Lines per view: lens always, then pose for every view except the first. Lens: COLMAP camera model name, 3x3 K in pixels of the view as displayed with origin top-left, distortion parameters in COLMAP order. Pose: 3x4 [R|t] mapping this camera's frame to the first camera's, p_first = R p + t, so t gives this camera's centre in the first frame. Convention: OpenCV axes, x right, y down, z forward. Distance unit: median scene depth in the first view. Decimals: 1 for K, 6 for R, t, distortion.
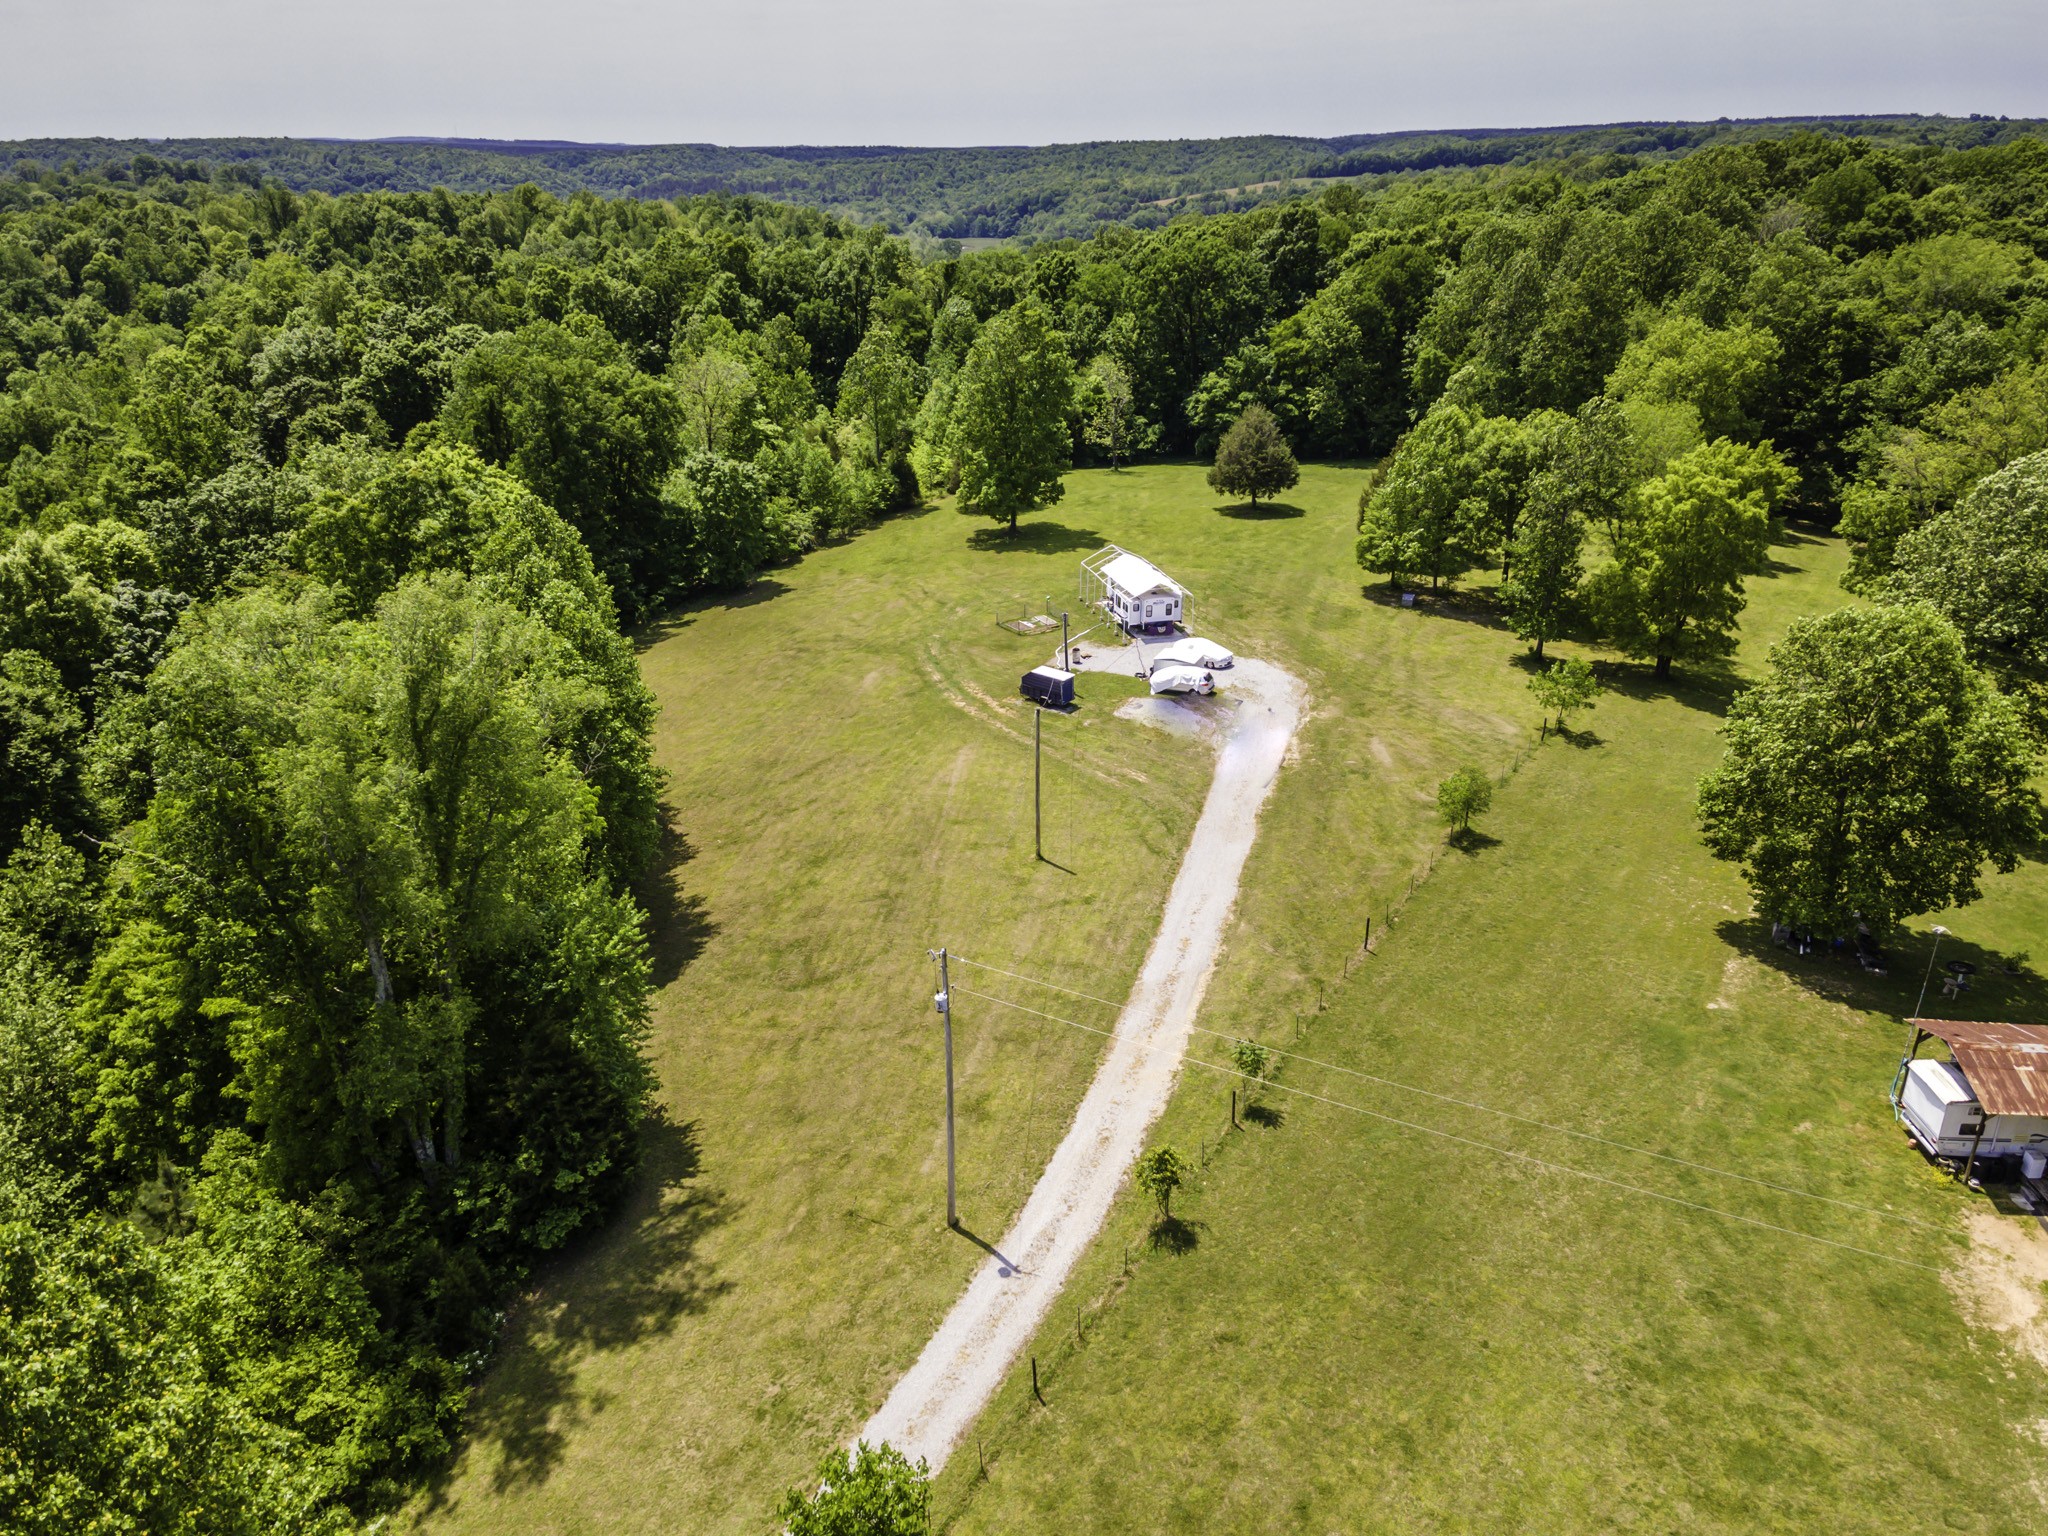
lens RADIAL K [[1442.7, 0, 1023.2], [0, 1442.7, 779.9], [0, 0, 1]] dist [0.241270, -0.186138]
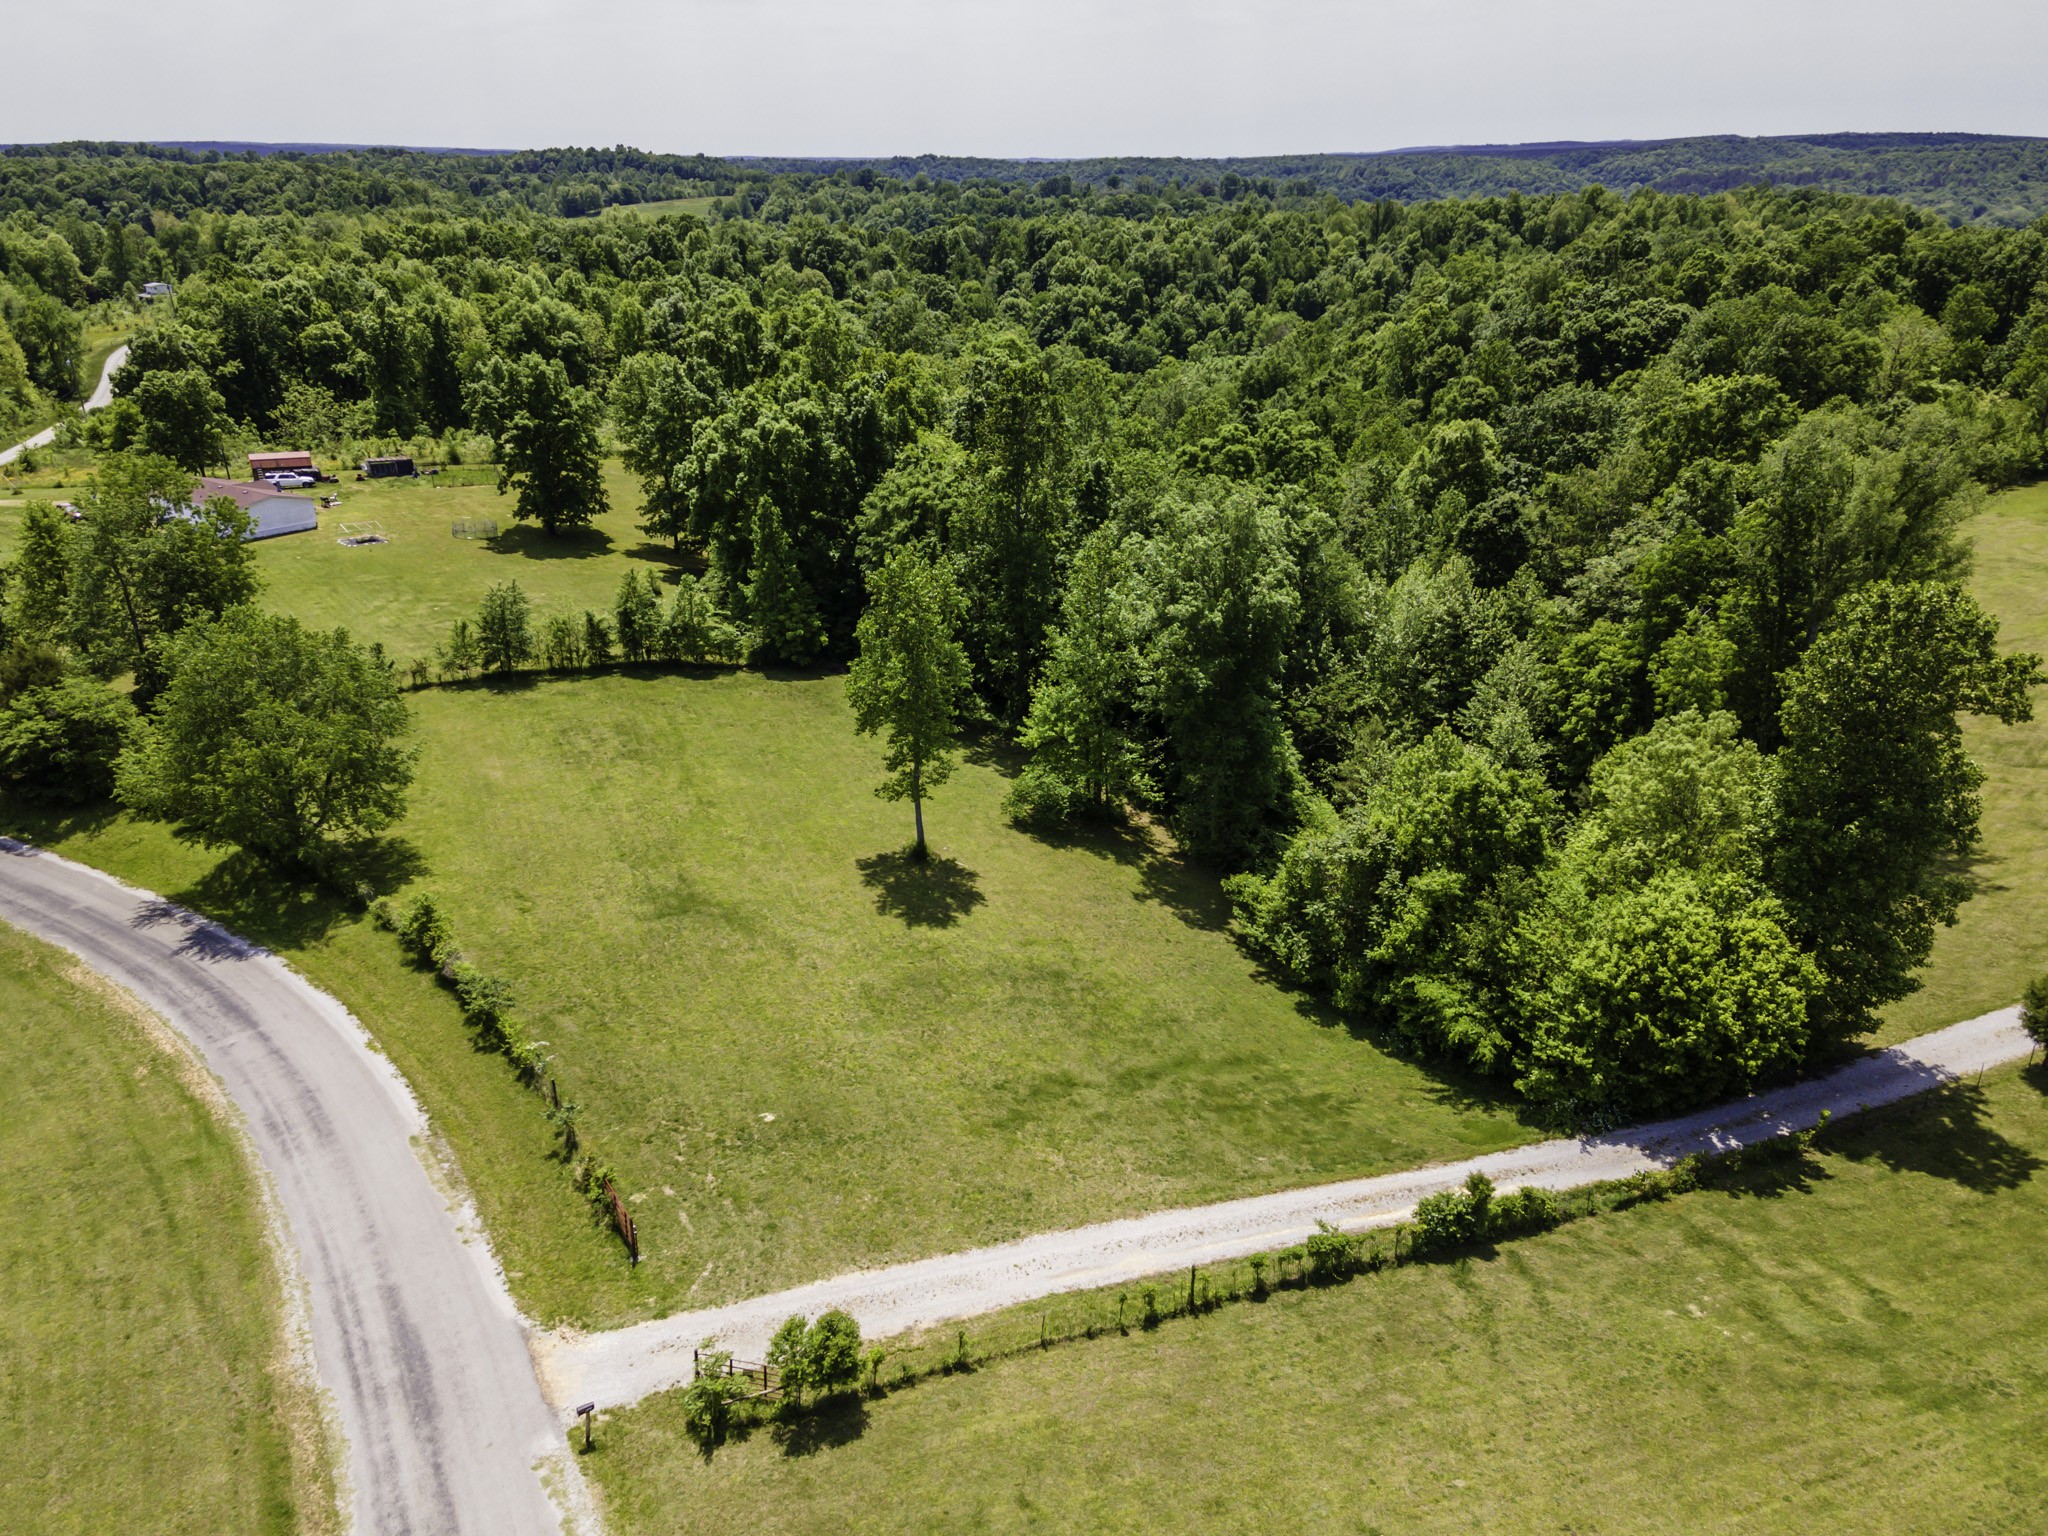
lens RADIAL K [[1442.7, 0, 1011.1], [0, 1442.7, 782.8], [0, 0, 1]] dist [0.241270, -0.186138]
pose [[0.828735, 0.222388, -0.513558, -0.076485], [-0.222403, 0.972954, 0.062429, 0.109205], [0.513552, 0.062480, 0.855781, -0.271758]]
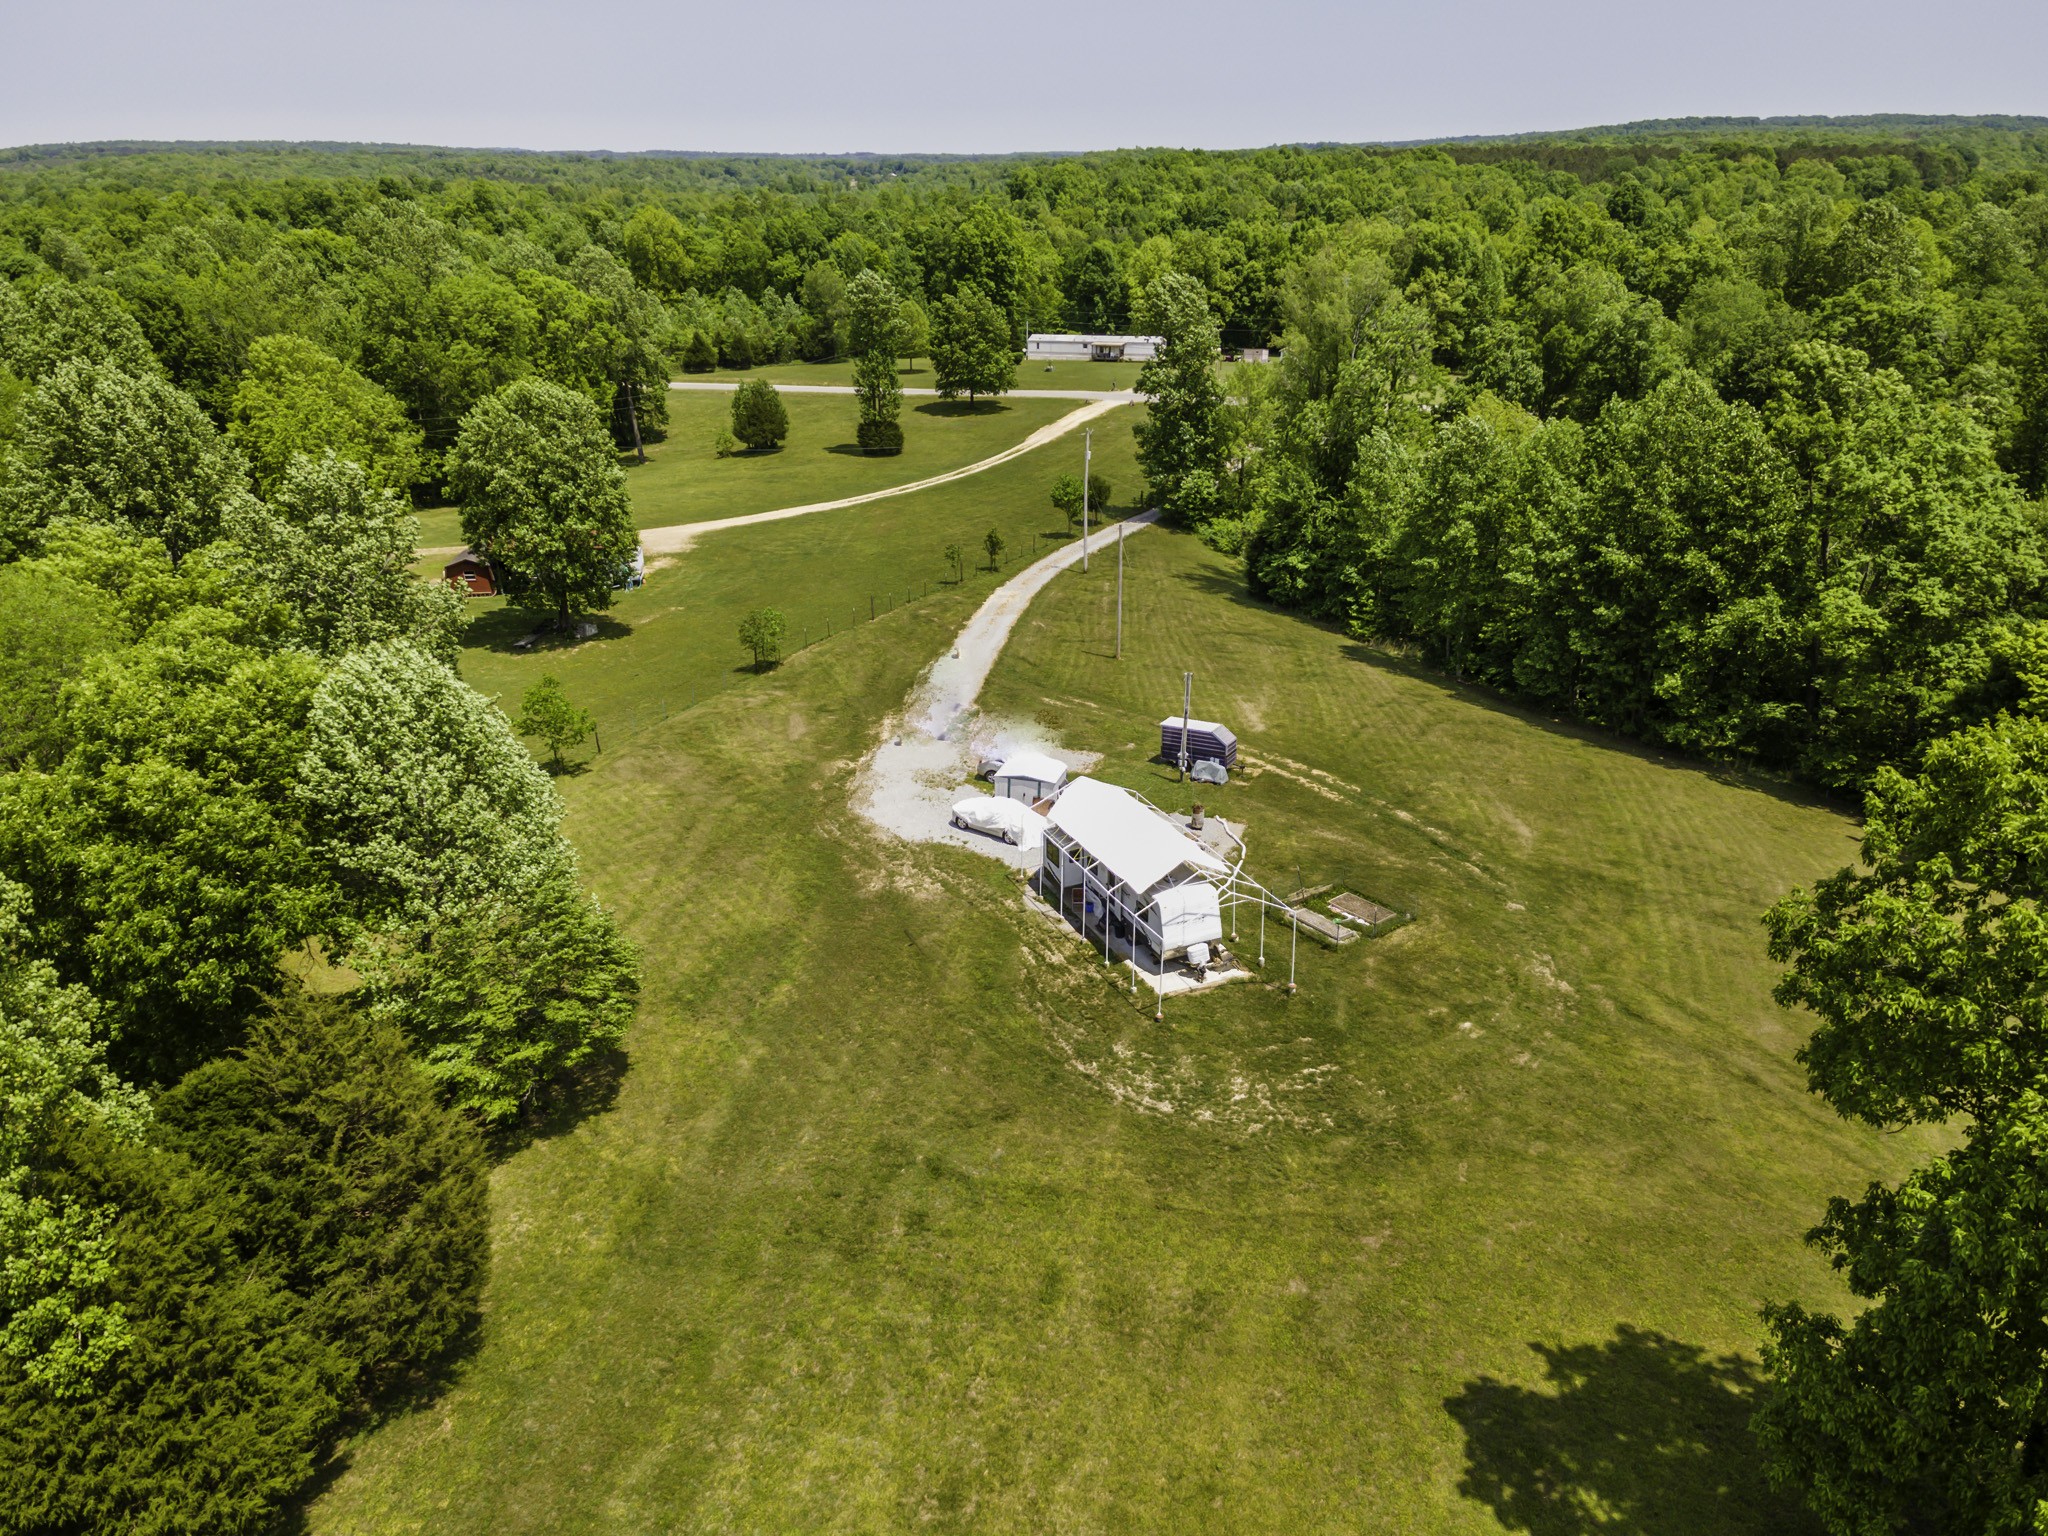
lens RADIAL K [[1442.7, 0, 998.6], [0, 1442.7, 798.7], [0, 0, 1]] dist [0.241270, -0.186138]
pose [[-0.988452, 0.079932, -0.128741, 0.121628], [-0.037795, 0.692681, 0.720254, -0.324318], [0.146748, 0.716802, -0.681660, 0.841775]]
